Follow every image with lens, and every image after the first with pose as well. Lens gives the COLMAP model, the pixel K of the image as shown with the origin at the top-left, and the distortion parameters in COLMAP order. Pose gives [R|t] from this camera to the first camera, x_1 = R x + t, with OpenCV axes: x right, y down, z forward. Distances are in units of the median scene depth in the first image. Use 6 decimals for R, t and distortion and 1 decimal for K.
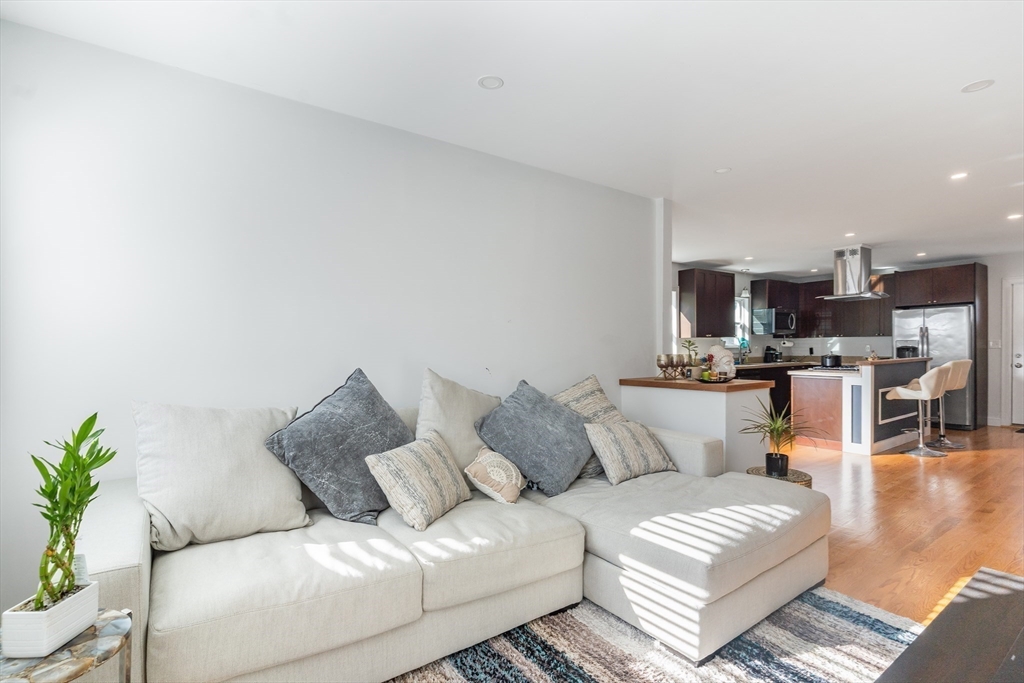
lens RADIAL K [[500.6, 0, 515.2], [0, 500.6, 354.0], [0, 0, 1]] dist [0.009816, -0.003350]
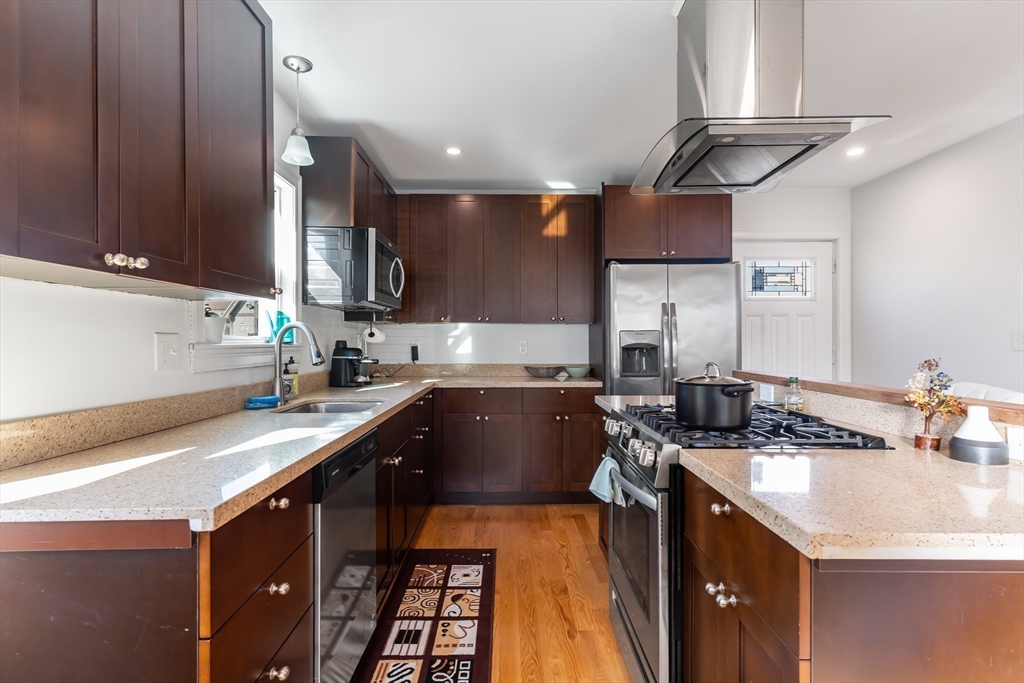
lens RADIAL K [[529.5, 0, 522.4], [0, 529.5, 340.4], [0, 0, 1]] dist [0.003577, 0.000307]
pose [[0.578658, 0.012165, 0.815480, 0.929578], [0.005378, 0.999810, -0.018731, -0.029210], [-0.815553, 0.015224, 0.578483, 2.318932]]
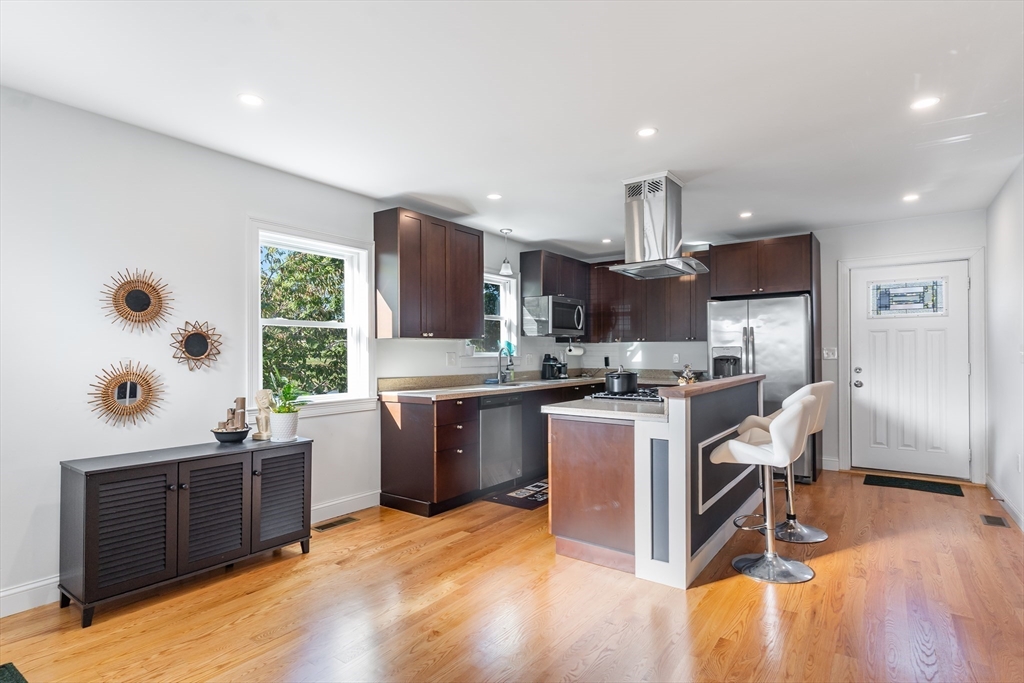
lens RADIAL K [[529.5, 0, 509.9], [0, 529.5, 347.8], [0, 0, 1]] dist [0.003577, 0.000307]
pose [[0.951436, 0.009036, 0.307713, 0.836571], [-0.001754, 0.999712, -0.023933, -0.026021], [-0.307841, 0.022231, 0.951178, 1.214326]]
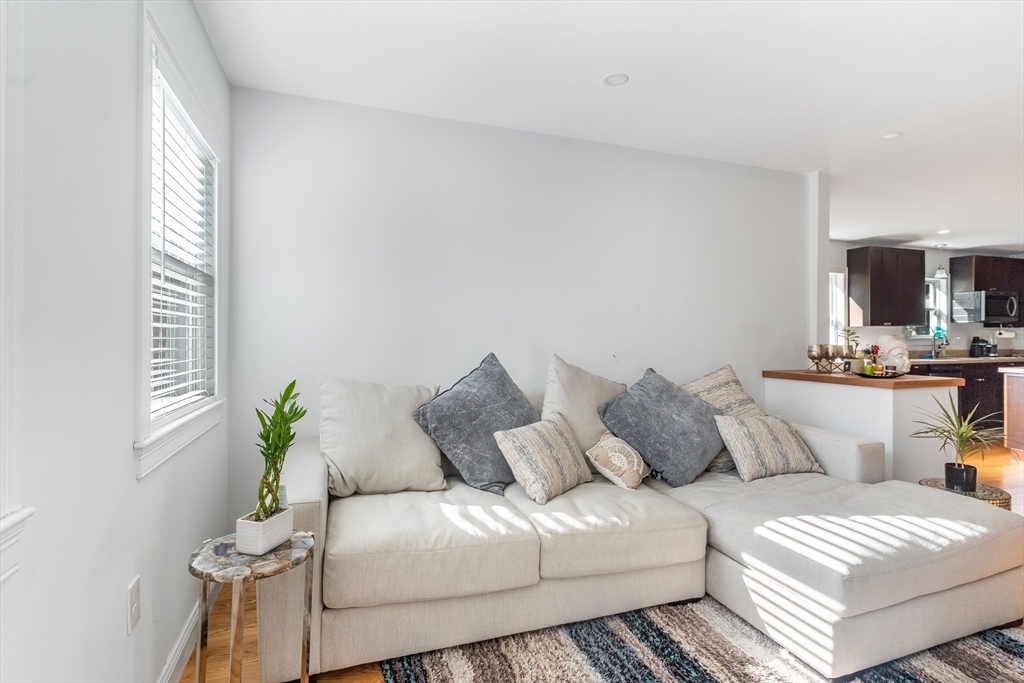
lens RADIAL K [[500.6, 0, 503.0], [0, 500.6, 332.4], [0, 0, 1]] dist [0.009816, -0.003350]
pose [[0.955501, 0.009649, -0.294831, 0.032511], [-0.014522, 0.999792, -0.014342, -0.000383], [0.294631, 0.017985, 0.955442, -0.041537]]
